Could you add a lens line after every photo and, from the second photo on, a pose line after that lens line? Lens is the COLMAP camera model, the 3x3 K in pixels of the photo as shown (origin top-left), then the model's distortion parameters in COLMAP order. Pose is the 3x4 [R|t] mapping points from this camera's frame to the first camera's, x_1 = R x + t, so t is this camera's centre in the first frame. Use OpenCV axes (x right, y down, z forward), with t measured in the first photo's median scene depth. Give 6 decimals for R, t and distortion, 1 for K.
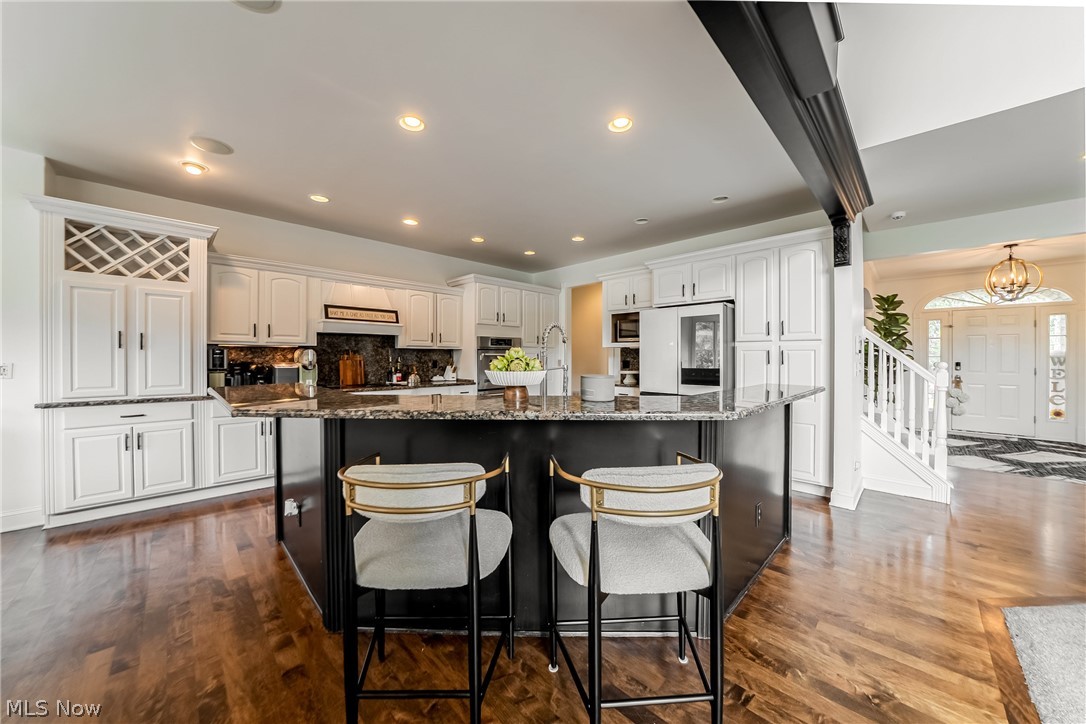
lens RADIAL K [[377.6, 0, 536.1], [0, 377.6, 358.0], [0, 0, 1]] dist [-0.017301, 0.000047]
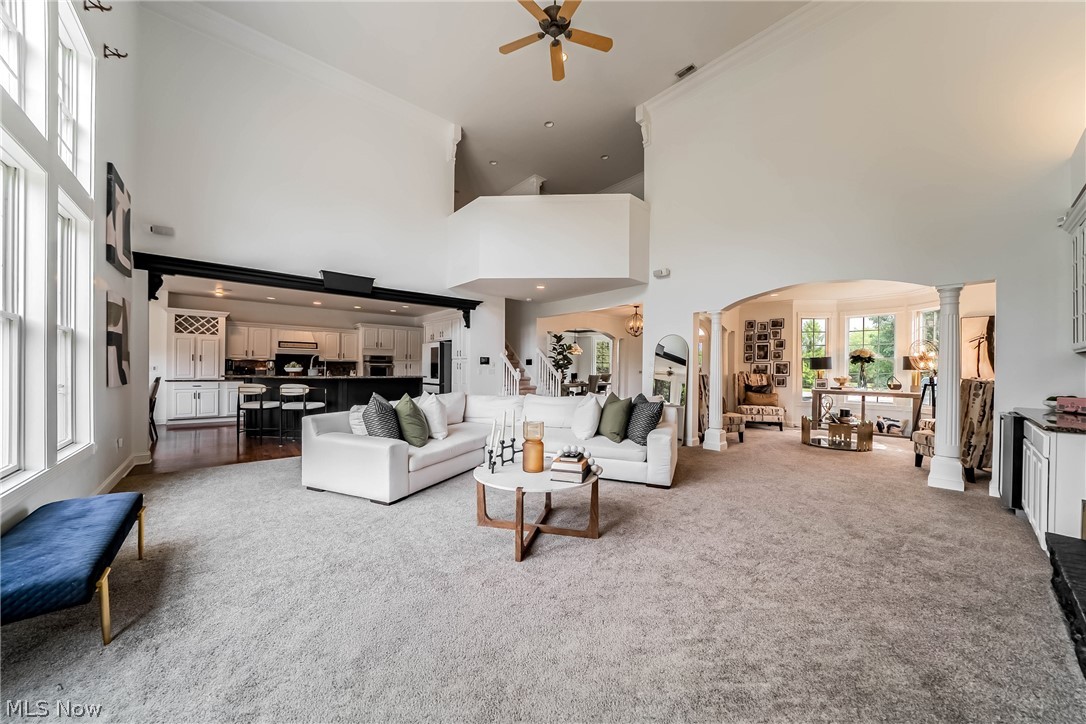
lens RADIAL K [[377.6, 0, 545.9], [0, 377.6, 367.8], [0, 0, 1]] dist [-0.017301, 0.000047]
pose [[0.998236, 0.004676, -0.059187, 1.423558], [-0.005332, 0.999926, -0.010933, 0.037028], [0.059131, 0.011229, 0.998187, -1.377467]]
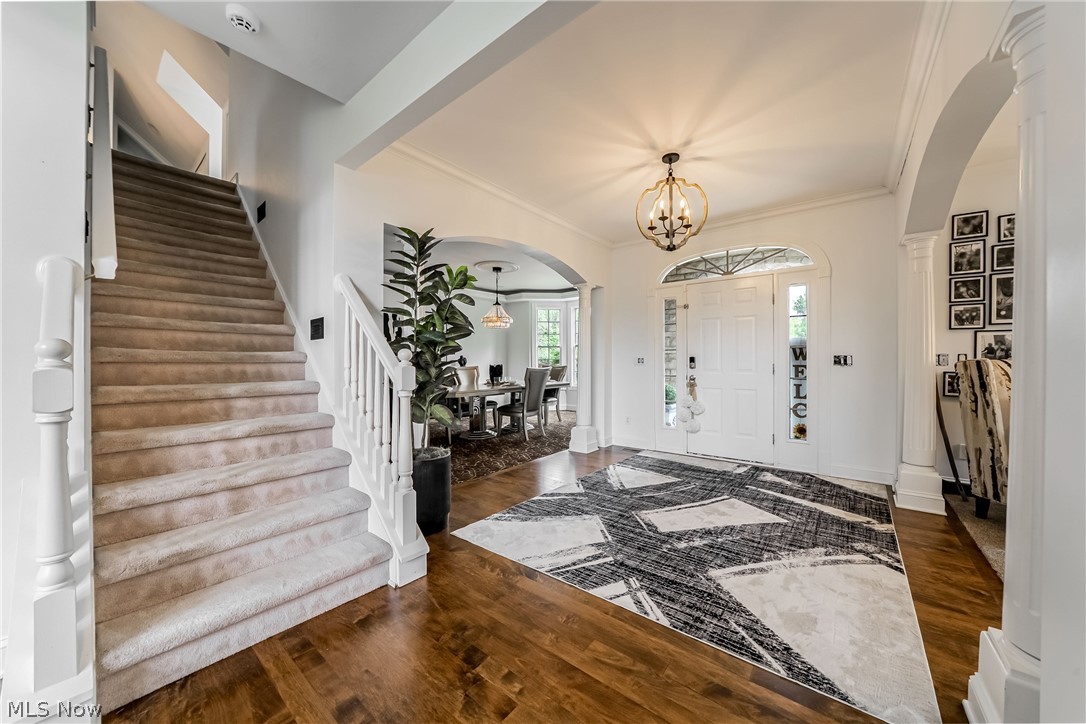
lens RADIAL K [[377.6, 0, 544.3], [0, 377.6, 360.5], [0, 0, 1]] dist [-0.017301, 0.000047]
pose [[0.993993, -0.008424, 0.109118, 1.520040], [0.009340, 0.999925, -0.007887, 0.040413], [-0.109044, 0.008859, 0.993997, 0.611602]]
